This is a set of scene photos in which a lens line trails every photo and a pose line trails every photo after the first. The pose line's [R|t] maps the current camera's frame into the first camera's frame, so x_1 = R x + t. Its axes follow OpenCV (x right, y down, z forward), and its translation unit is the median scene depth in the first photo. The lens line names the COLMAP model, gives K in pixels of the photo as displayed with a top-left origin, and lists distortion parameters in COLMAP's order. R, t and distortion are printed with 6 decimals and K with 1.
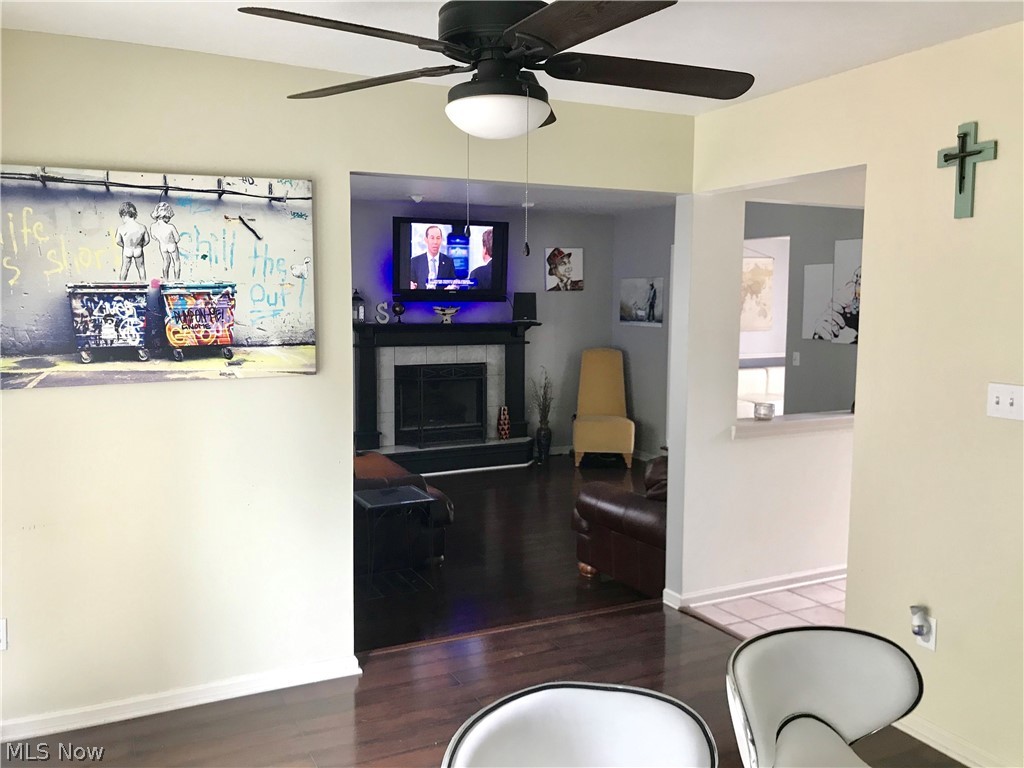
lens RADIAL K [[826.4, 0, 491.3], [0, 826.4, 381.0], [0, 0, 1]] dist [0.014895, -0.002363]
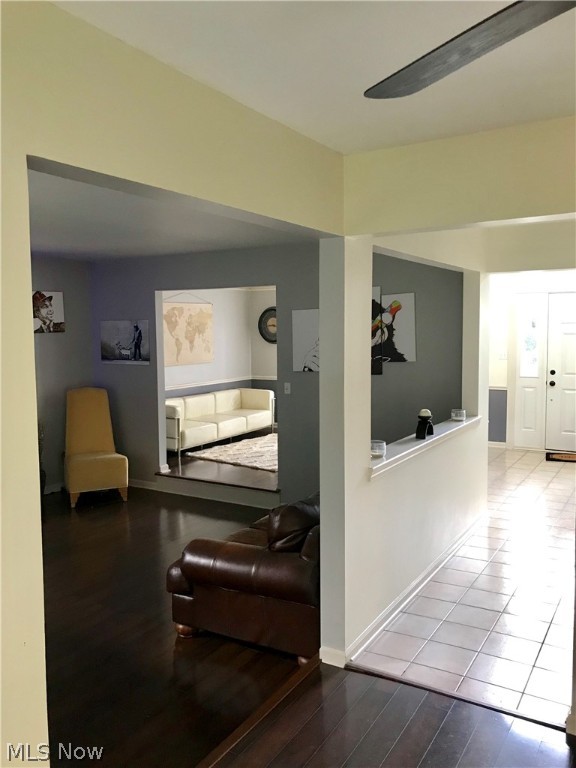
lens RADIAL K [[619.8, 0, 288.0], [0, 619.8, 384.0], [0, 0, 1]] dist [0.014895, -0.002363]
pose [[0.829888, -0.059956, 0.554699, -0.096650], [0.070832, 0.997487, 0.001844, -0.026707], [-0.553415, 0.037760, 0.832049, 0.200404]]
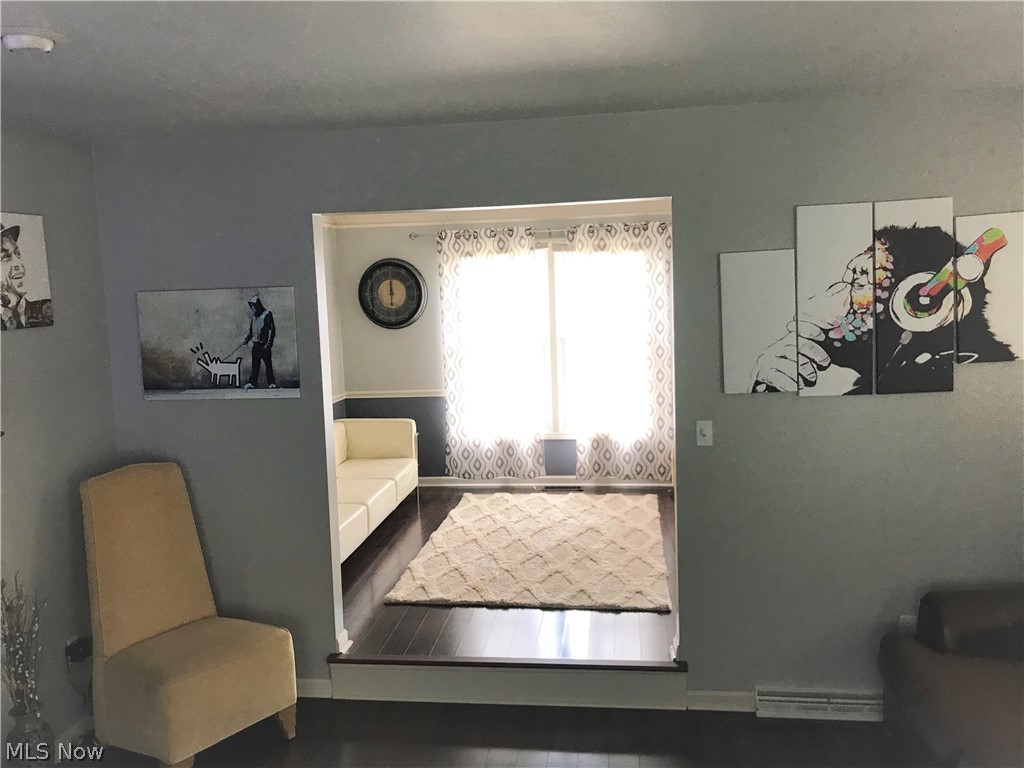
lens RADIAL K [[840.4, 0, 499.9], [0, 840.4, 377.8], [0, 0, 1]] dist [0.006219, 0.001433]
pose [[0.542820, -0.111329, 0.832437, -0.108129], [0.127264, 0.990633, 0.049499, -0.080577], [-0.830150, 0.079070, 0.551904, 0.629376]]
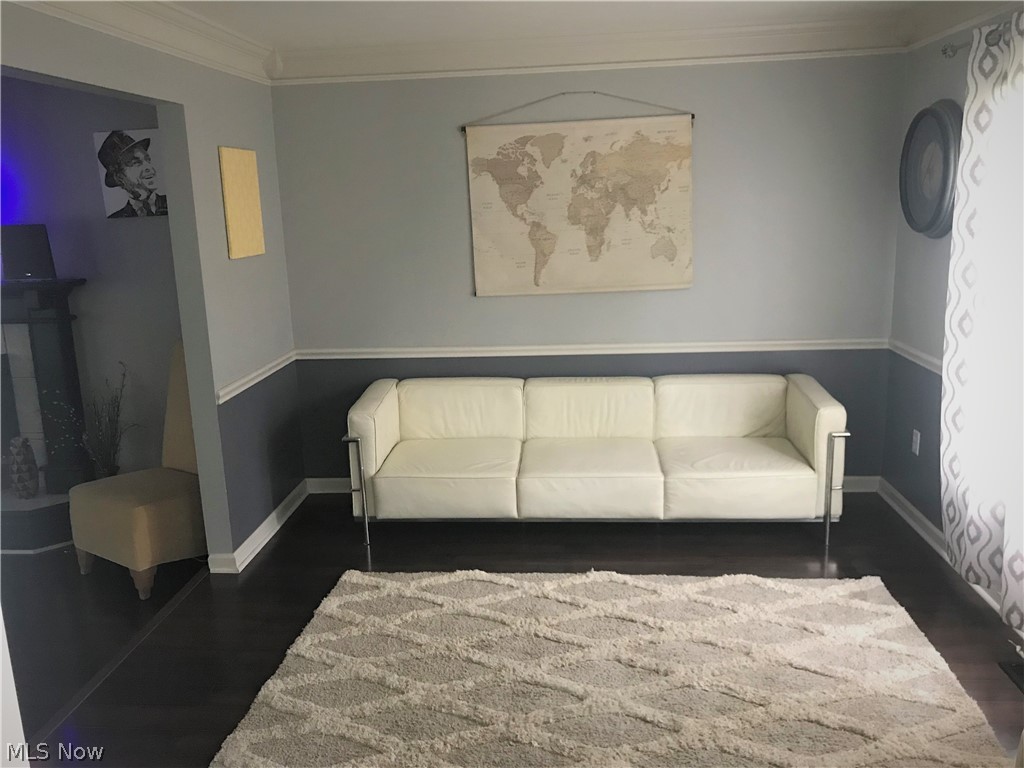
lens RADIAL K [[840.4, 0, 499.9], [0, 840.4, 377.8], [0, 0, 1]] dist [0.006219, 0.001433]
pose [[0.861439, 0.074391, -0.502383, 0.548803], [-0.016491, 0.992789, 0.118732, -0.077089], [0.507593, -0.093996, 0.856455, 0.671114]]
